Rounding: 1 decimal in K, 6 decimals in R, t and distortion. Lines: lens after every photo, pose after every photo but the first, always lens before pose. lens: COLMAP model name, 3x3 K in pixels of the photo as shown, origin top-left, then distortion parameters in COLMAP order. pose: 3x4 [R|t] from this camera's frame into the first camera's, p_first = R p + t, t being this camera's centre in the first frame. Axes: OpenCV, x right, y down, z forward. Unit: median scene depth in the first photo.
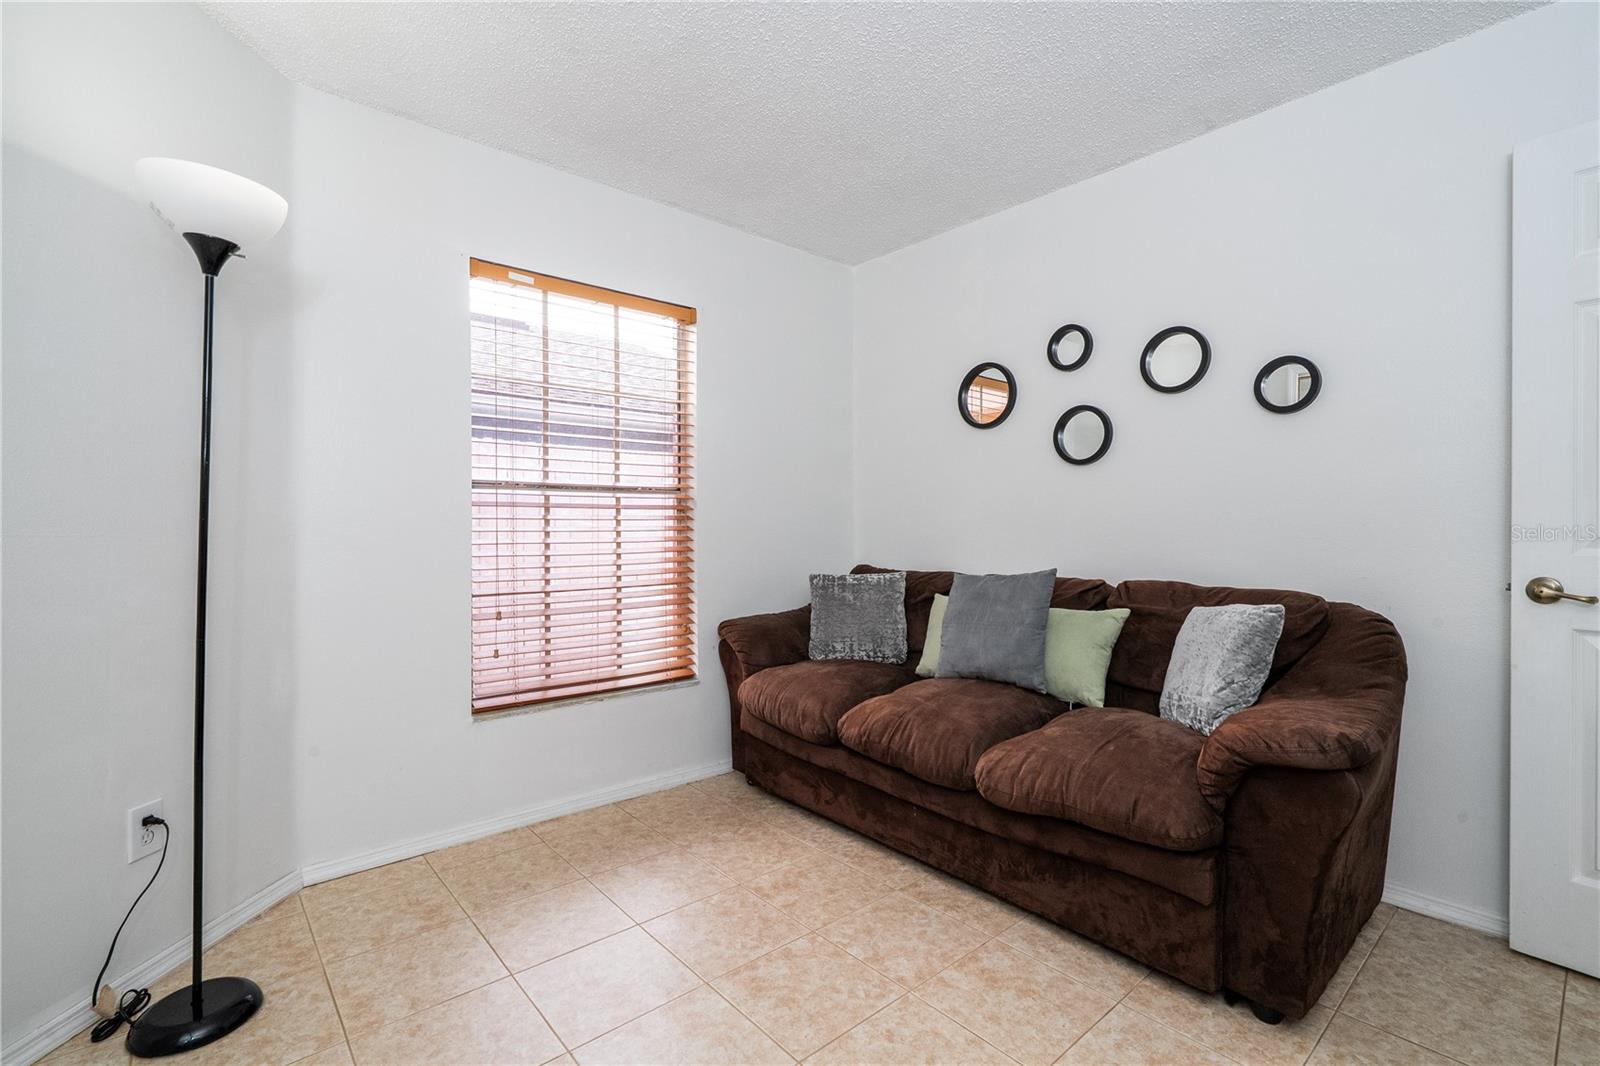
lens RADIAL K [[720.6, 0, 812.7], [0, 720.6, 531.9], [0, 0, 1]] dist [0.000986, 0.000341]
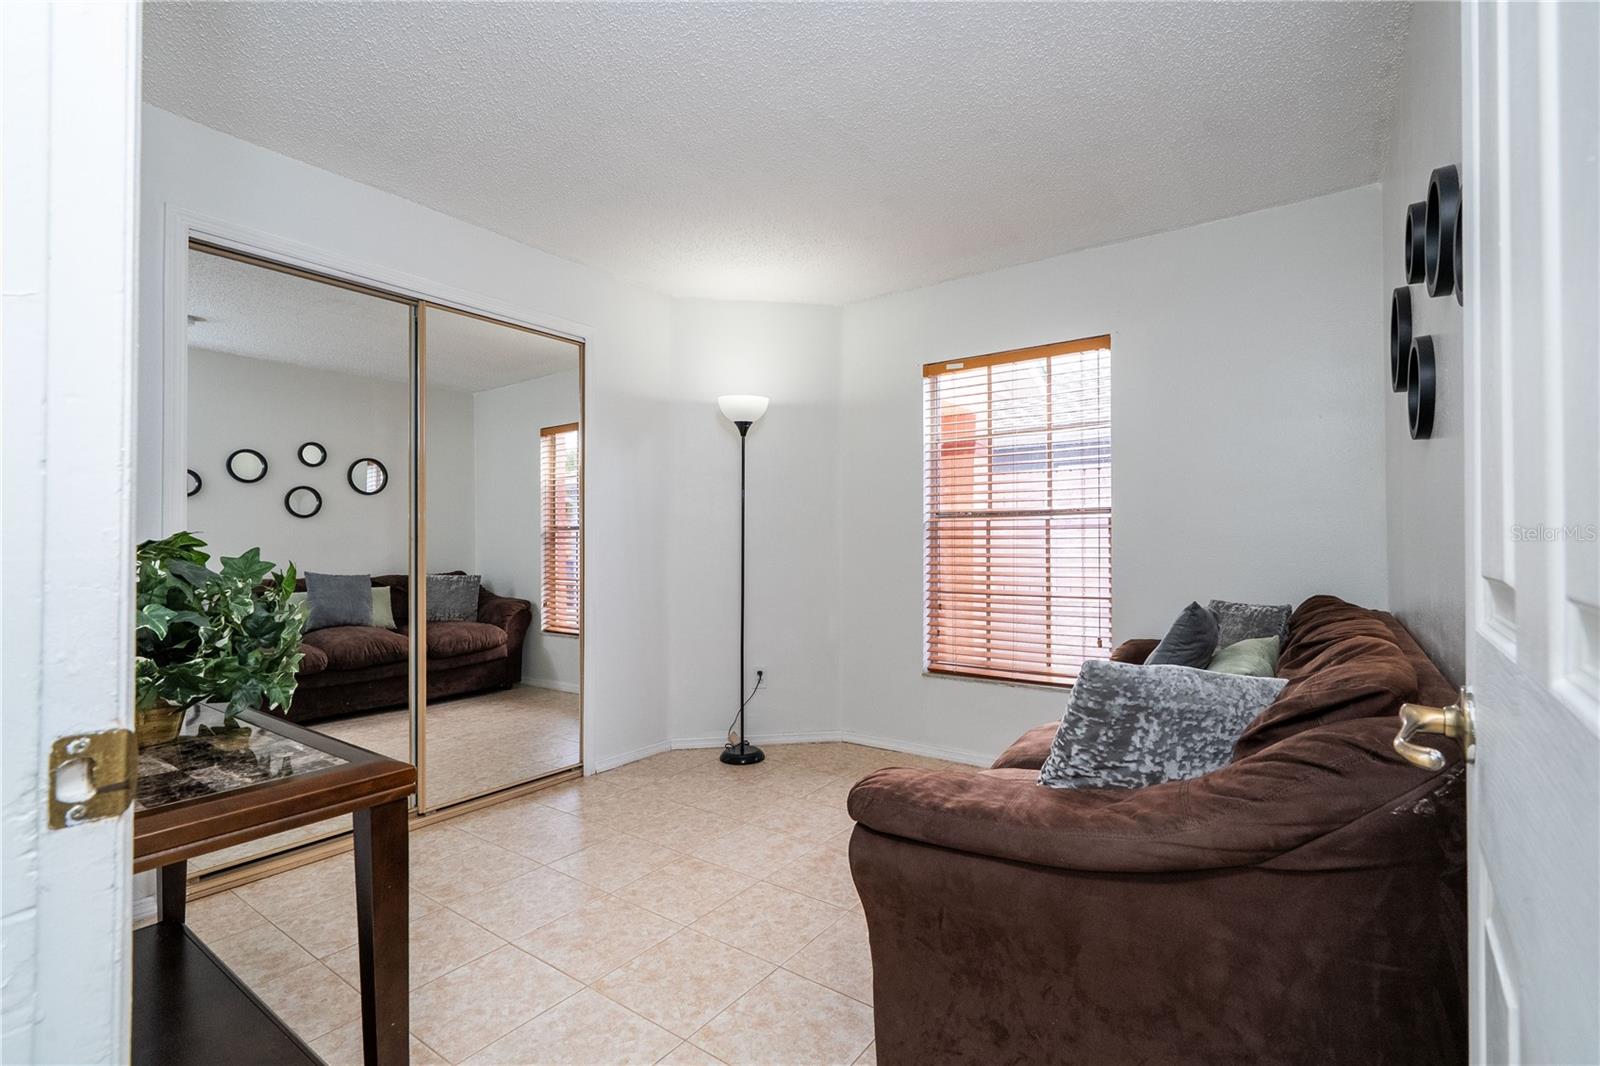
lens RADIAL K [[720.6, 0, 812.7], [0, 720.6, 531.9], [0, 0, 1]] dist [0.000986, 0.000341]
pose [[0.230078, -0.018526, -0.972996, 0.932815], [-0.009484, 0.999729, -0.021278, 0.000753], [0.973126, 0.014124, 0.229840, 0.436945]]
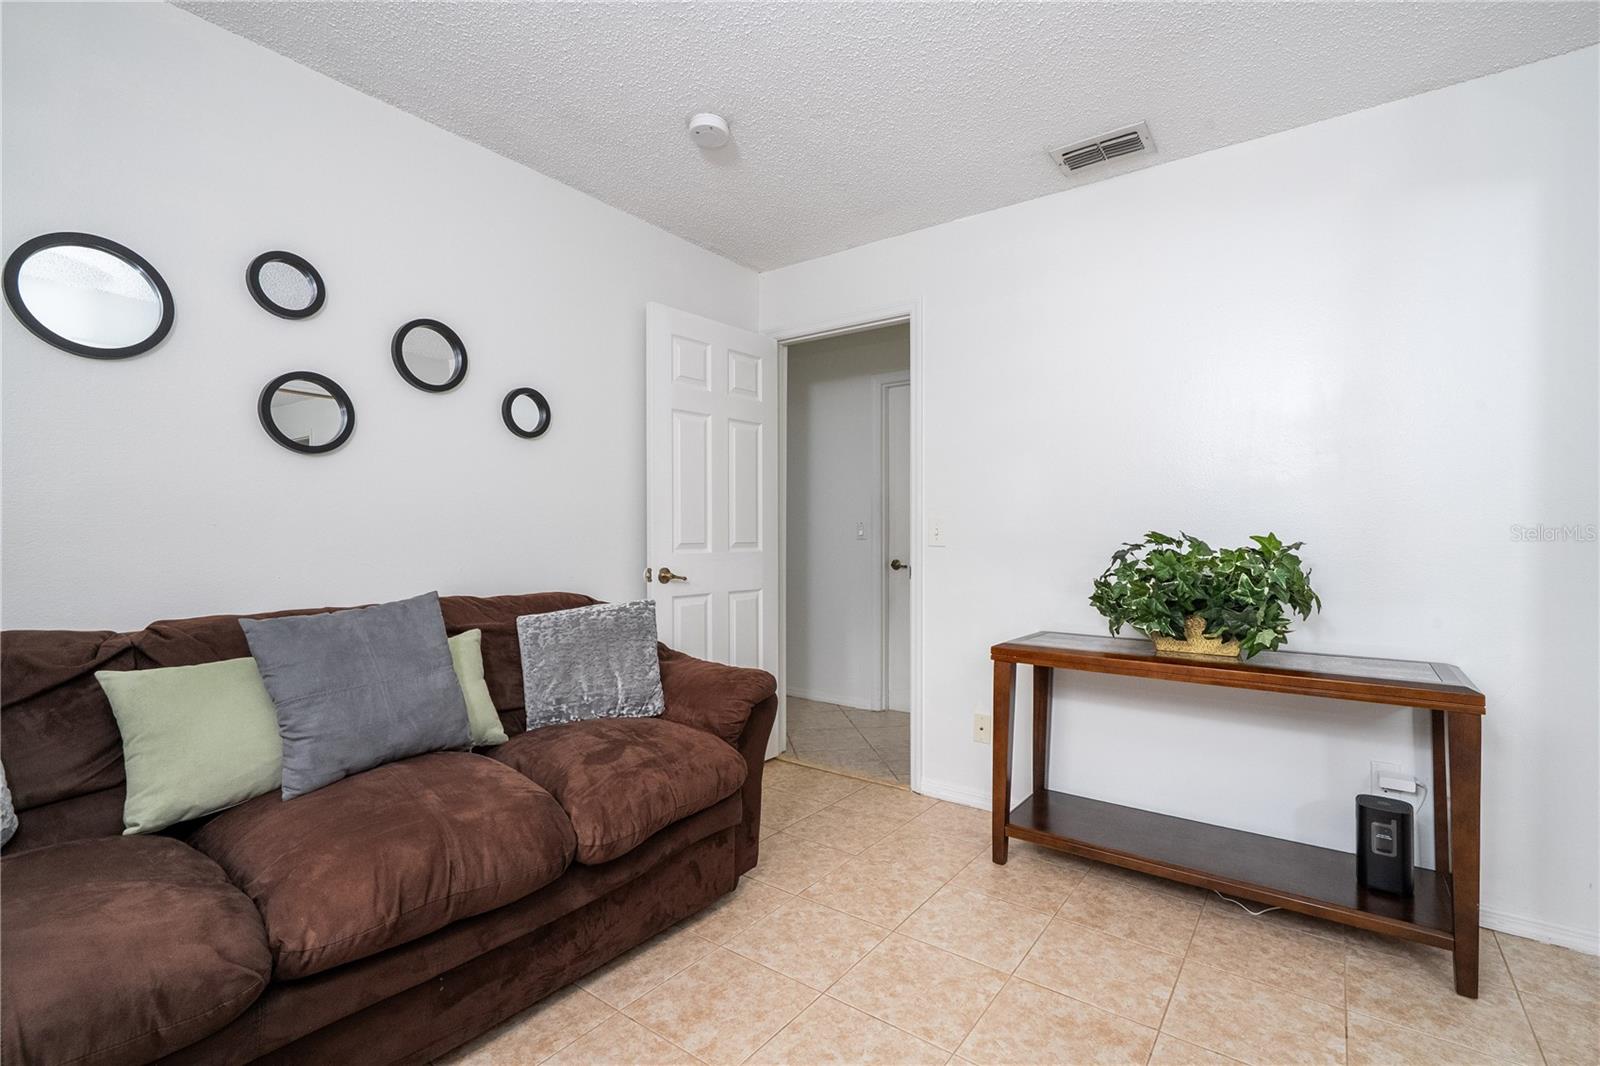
lens RADIAL K [[727.1, 0, 800.0], [0, 727.1, 533.0], [0, 0, 1]] dist [0.000779, 0.000181]
pose [[-0.201654, 0.004504, 0.979447, -0.508126], [0.006942, 0.999971, -0.003169, -0.006856], [-0.979432, 0.006161, -0.201679, 0.745277]]
